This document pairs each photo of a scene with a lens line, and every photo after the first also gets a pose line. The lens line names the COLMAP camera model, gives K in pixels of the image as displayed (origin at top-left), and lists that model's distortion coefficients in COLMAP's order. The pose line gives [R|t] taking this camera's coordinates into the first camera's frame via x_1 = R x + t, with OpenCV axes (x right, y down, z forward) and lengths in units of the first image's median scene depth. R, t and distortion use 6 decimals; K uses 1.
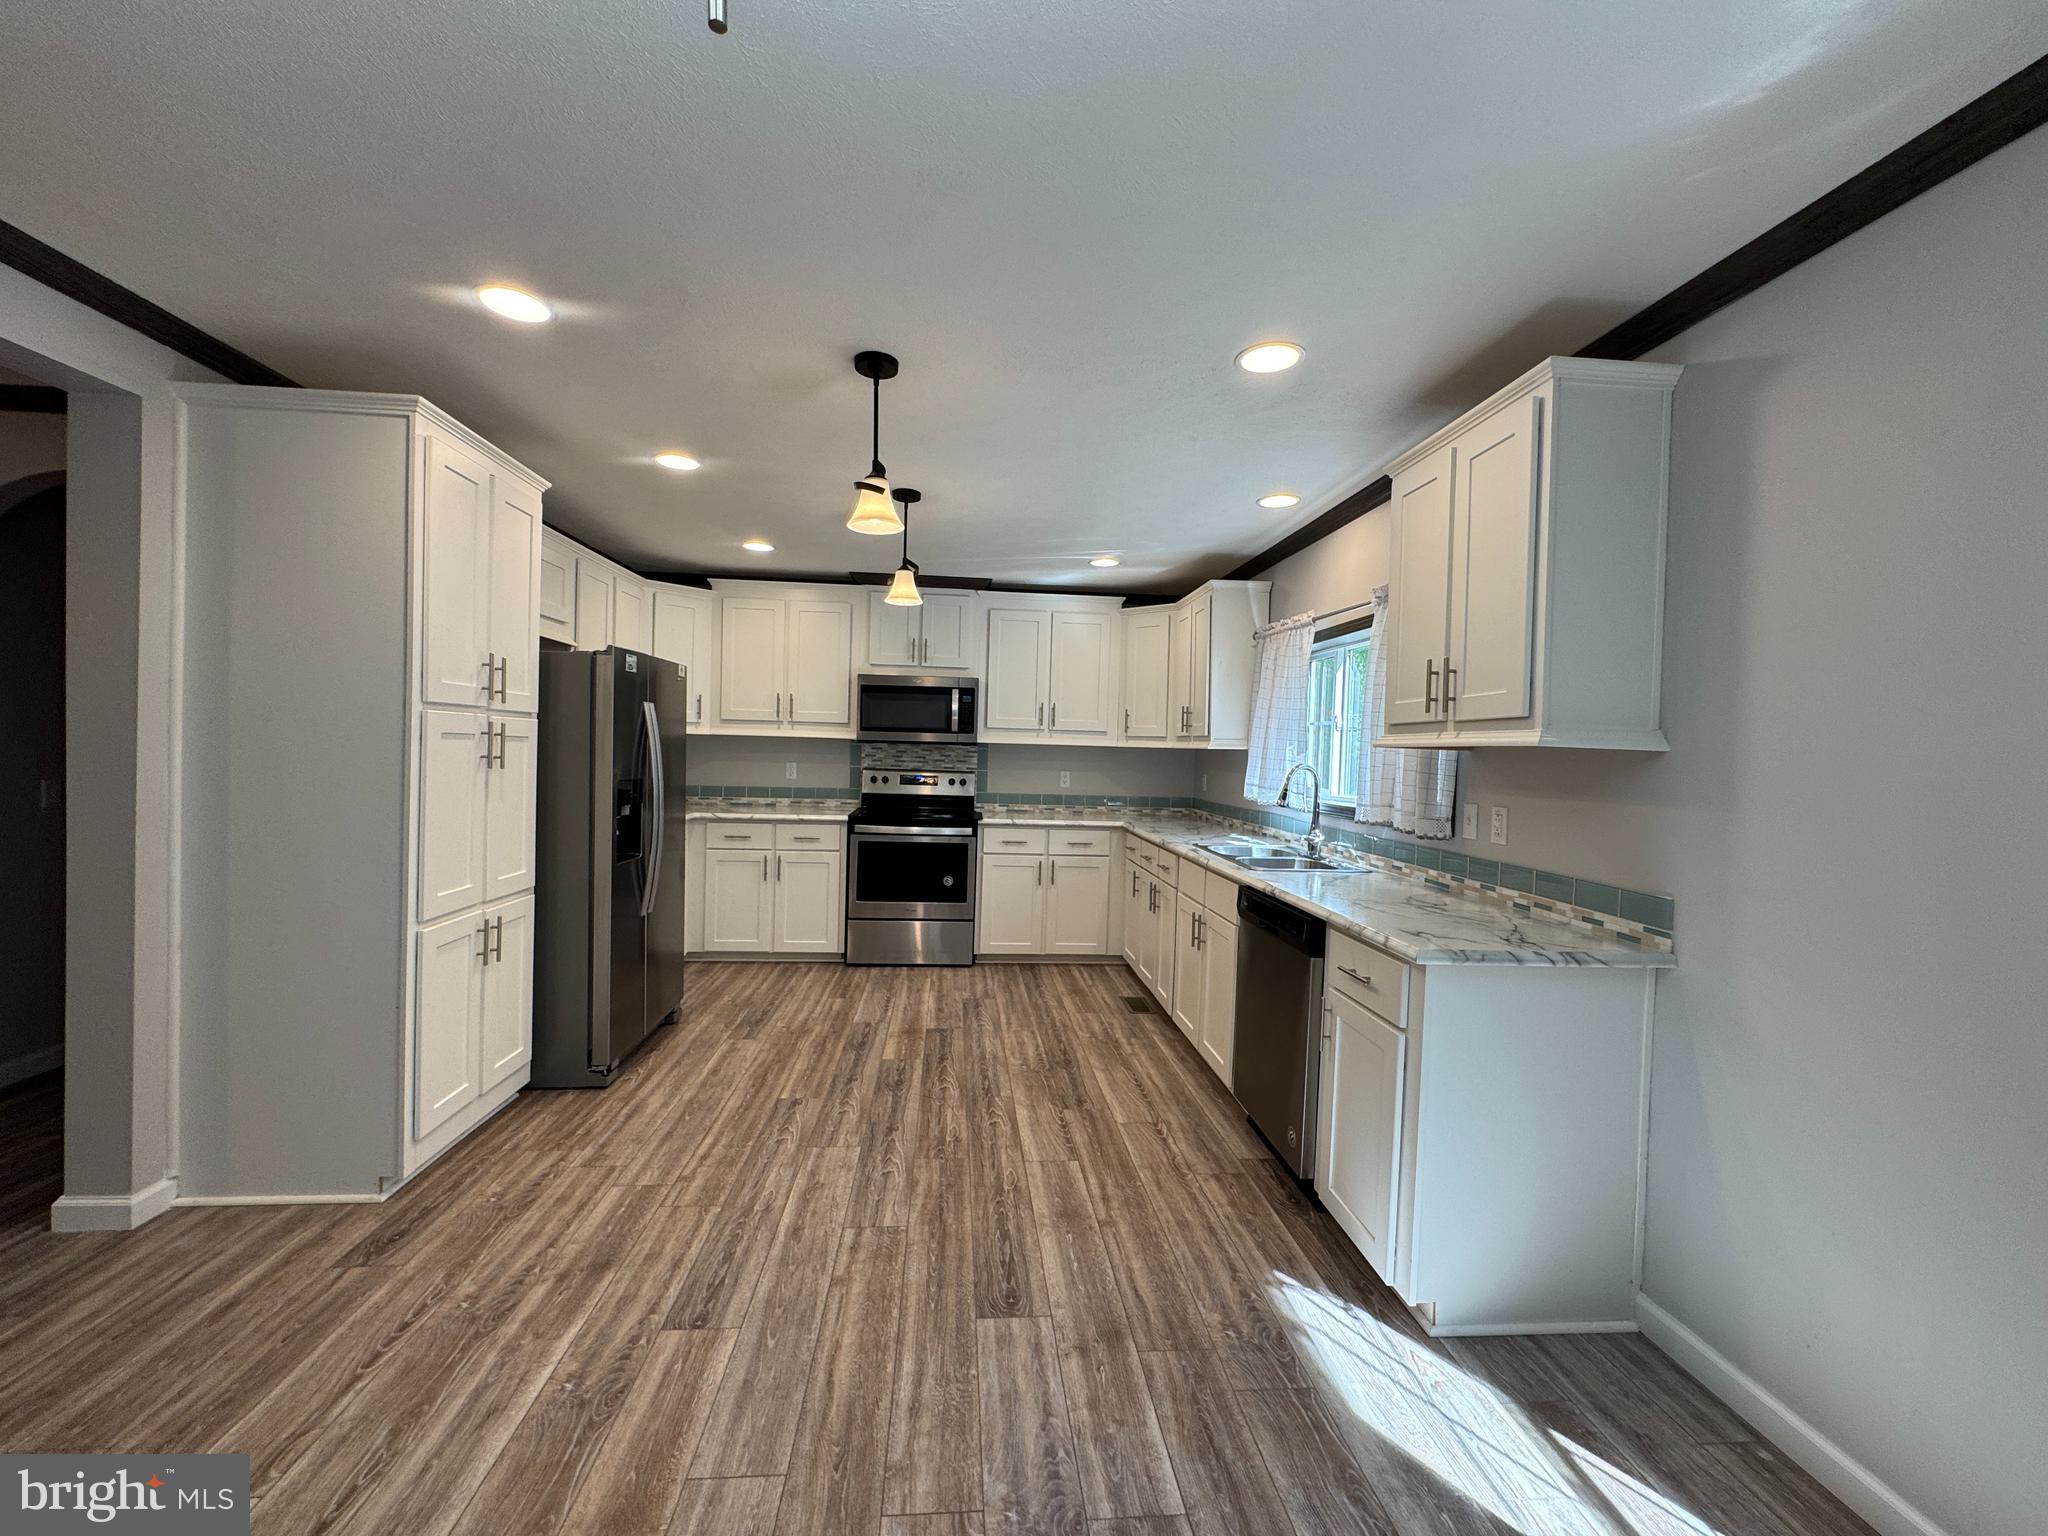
lens RADIAL K [[815.0, 0, 1024.0], [0, 815.0, 768.0], [0, 0, 1]] dist [-0.002266, 0.000038]
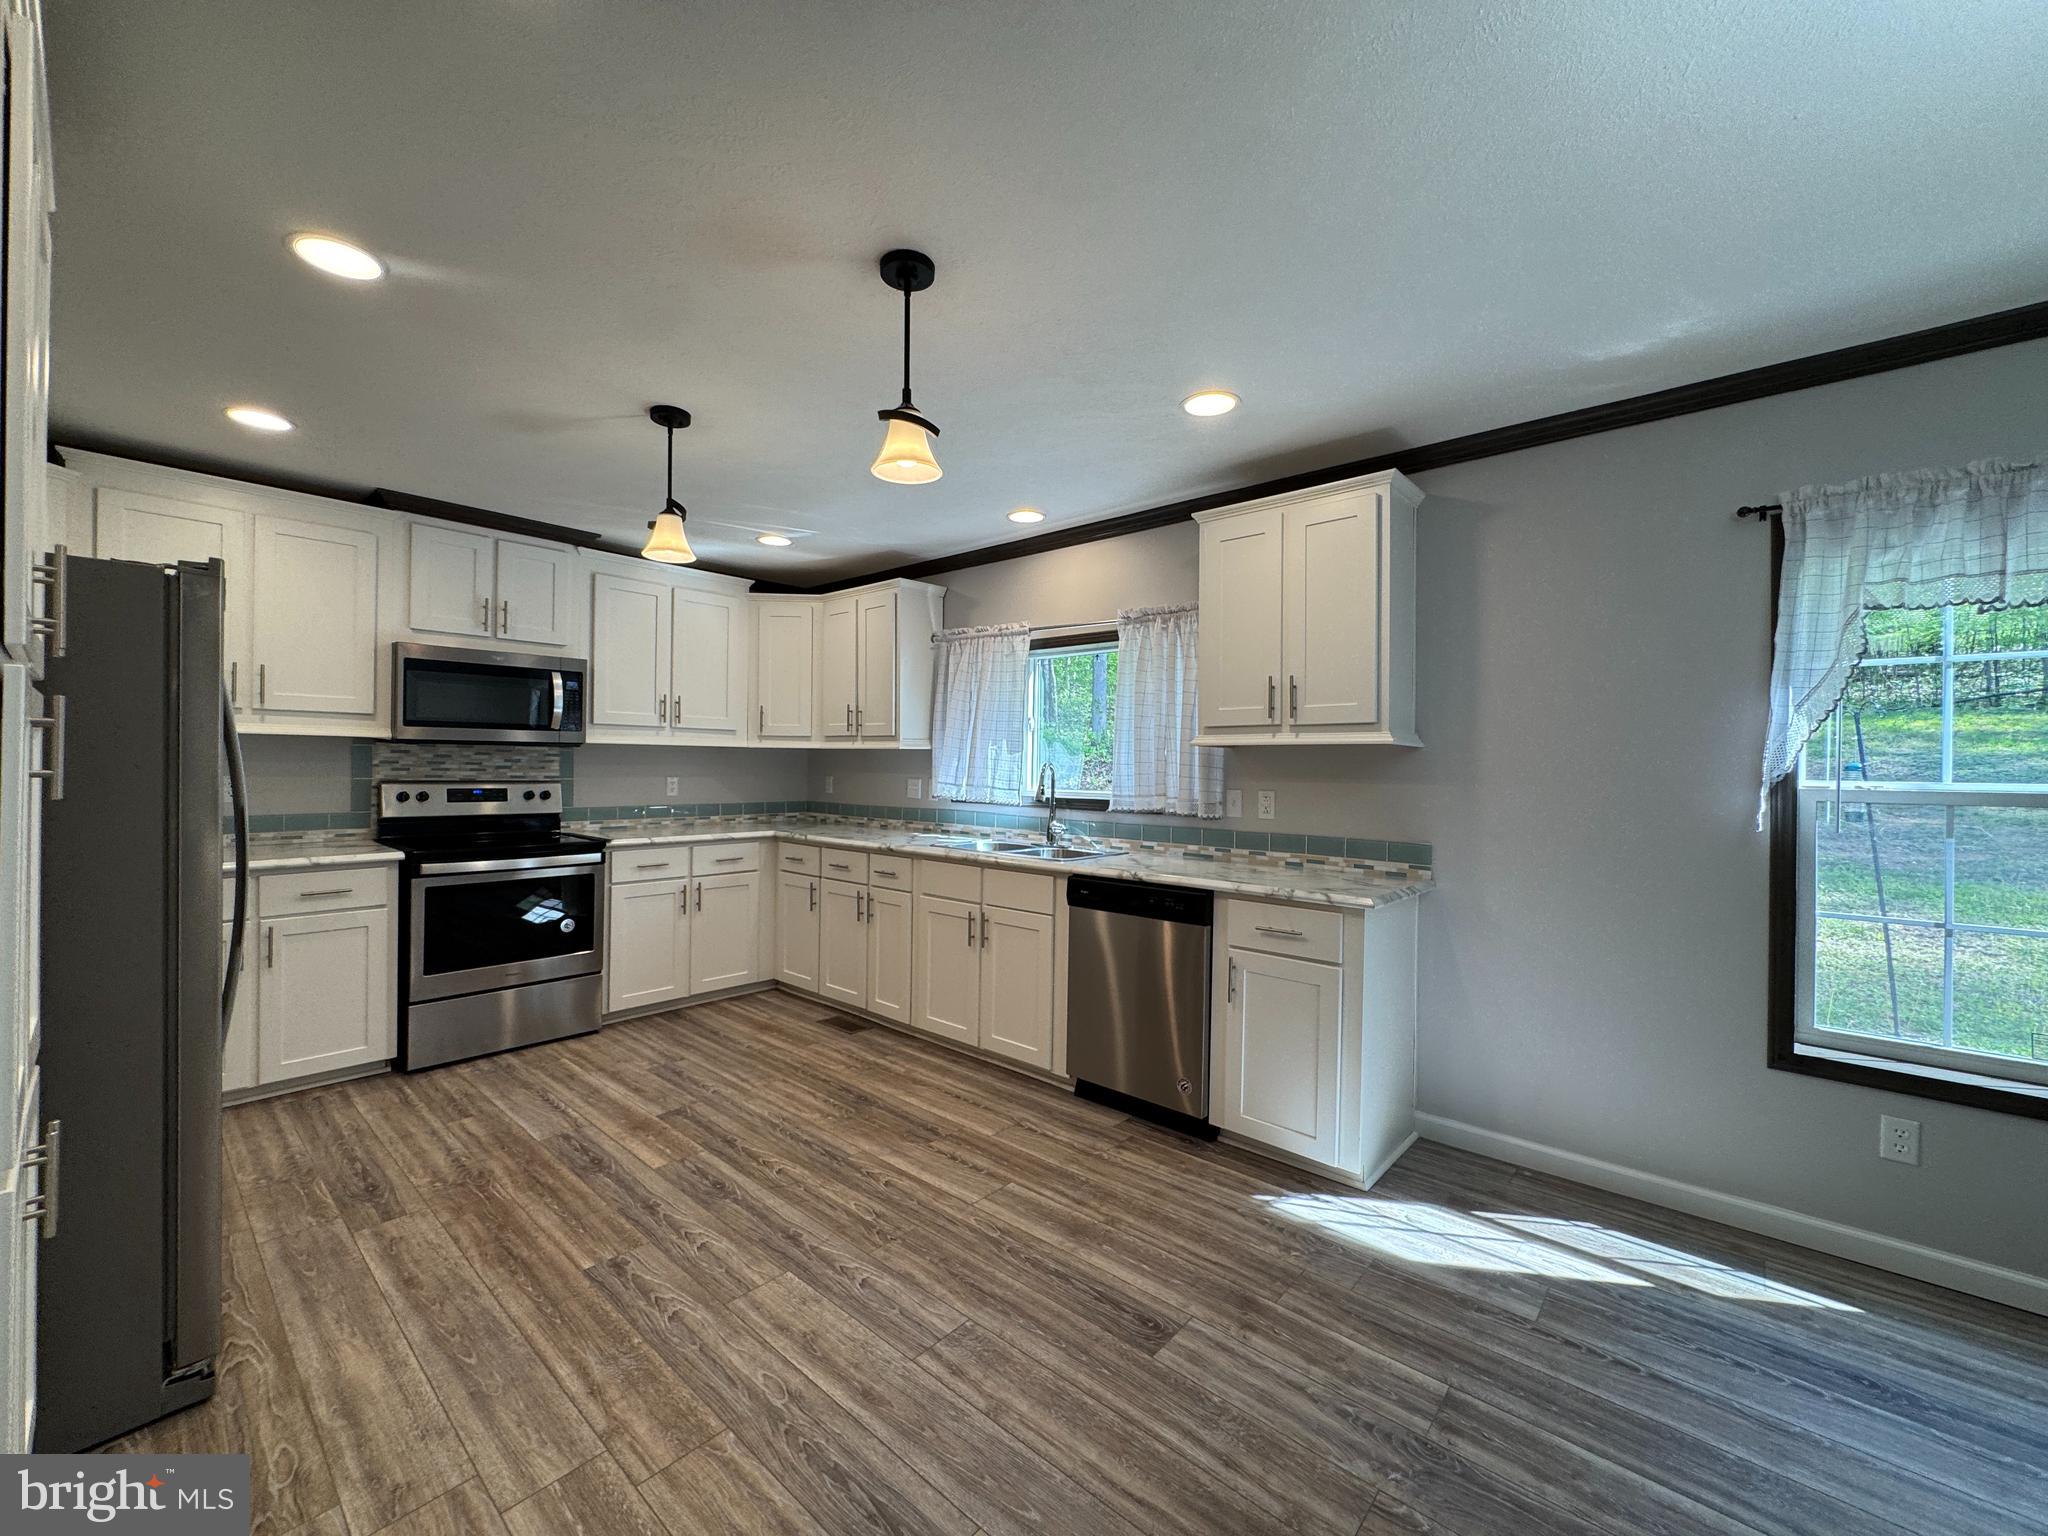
lens RADIAL K [[815.0, 0, 1024.0], [0, 815.0, 768.0], [0, 0, 1]] dist [-0.002266, 0.000038]
pose [[0.725847, -0.022073, 0.687502, -0.427806], [0.022881, 0.999707, 0.007940, -0.005713], [-0.687475, 0.009968, 0.726139, 0.224289]]
